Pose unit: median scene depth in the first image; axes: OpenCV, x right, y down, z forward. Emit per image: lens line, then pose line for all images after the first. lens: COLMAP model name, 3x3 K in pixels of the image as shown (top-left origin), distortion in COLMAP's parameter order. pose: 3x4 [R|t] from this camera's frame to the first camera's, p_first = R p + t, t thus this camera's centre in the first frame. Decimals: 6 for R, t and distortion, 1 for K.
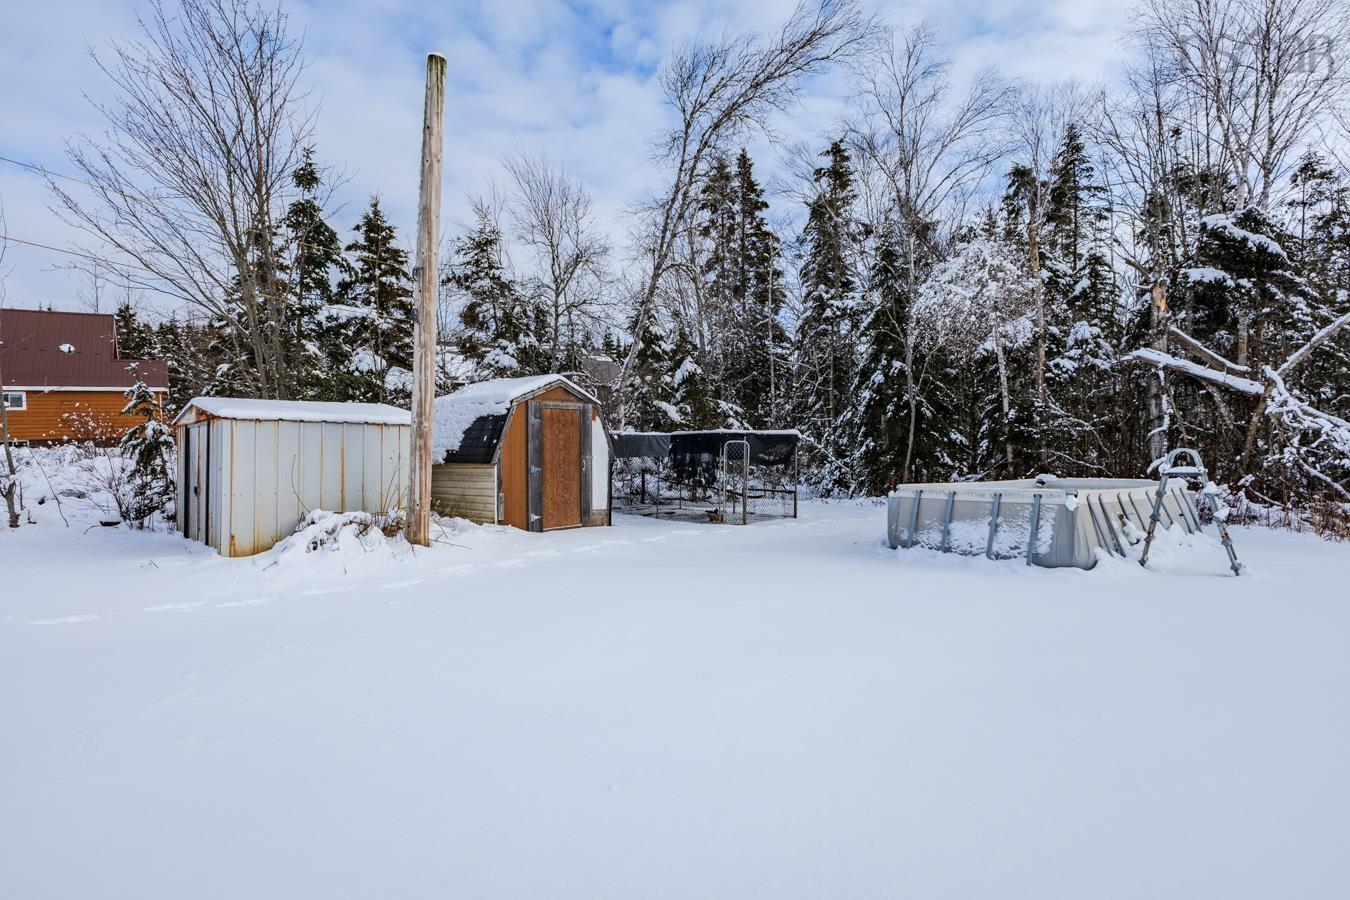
lens RADIAL K [[707.6, 0, 675.0], [0, 707.6, 450.0], [0, 0, 1]] dist [-0.024775, 0.000132]
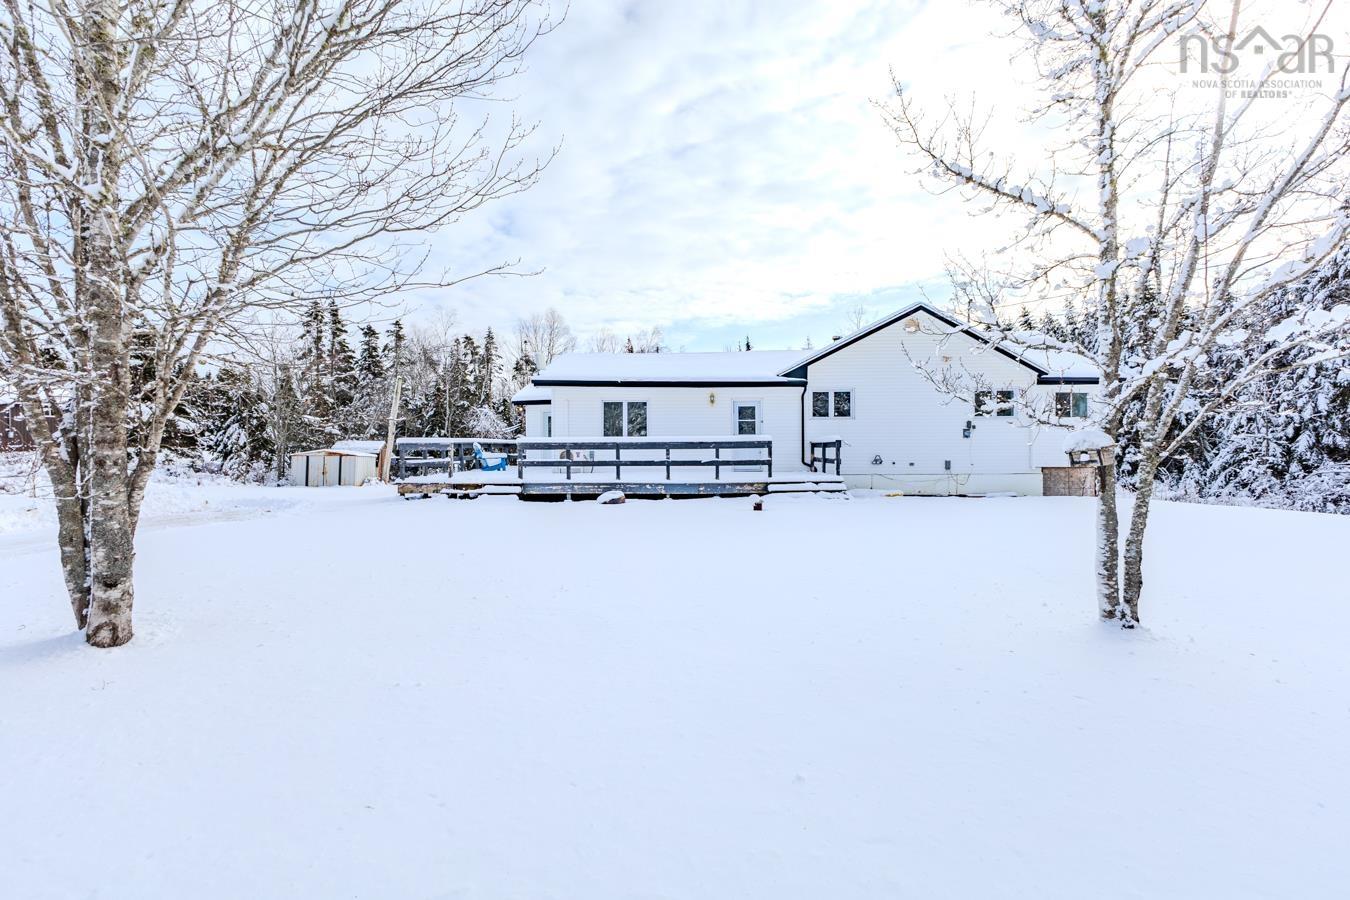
lens RADIAL K [[590.8, 0, 675.0], [0, 590.8, 450.0], [0, 0, 1]] dist [0.001955, 0.000077]
pose [[0.626087, 0.007223, 0.779719, -1.165396], [0.005223, 0.999896, -0.013456, 0.008817], [-0.779735, 0.012497, 0.625984, -1.473975]]
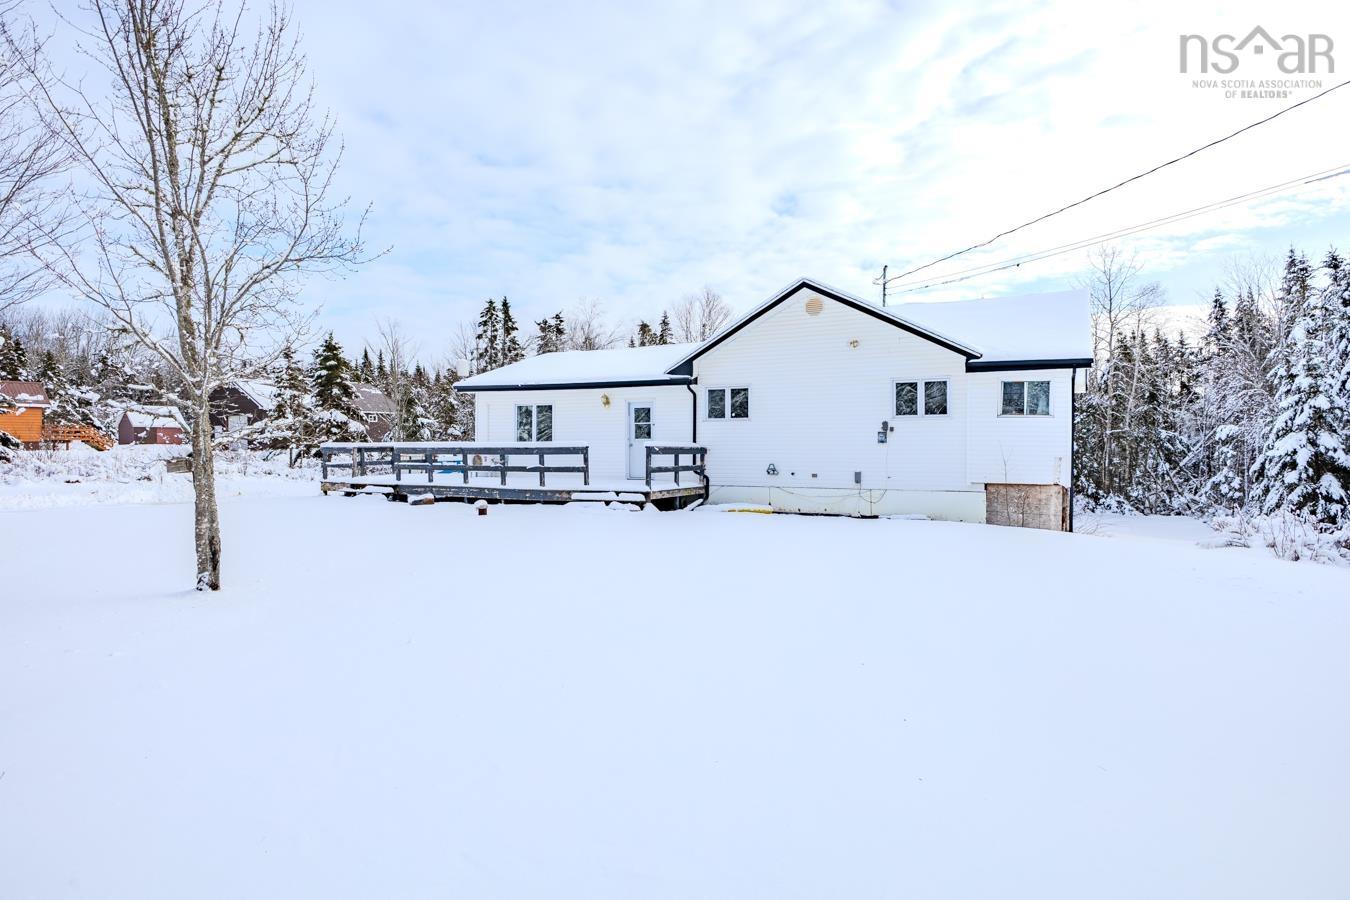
lens RADIAL K [[780.5, 0, 675.0], [0, 780.5, 450.0], [0, 0, 1]] dist [0.001060, -0.000150]
pose [[0.908727, 0.015818, 0.417092, -0.706350], [-0.009487, 0.999806, -0.017247, 0.006483], [-0.417284, 0.011716, 0.908701, -2.126816]]
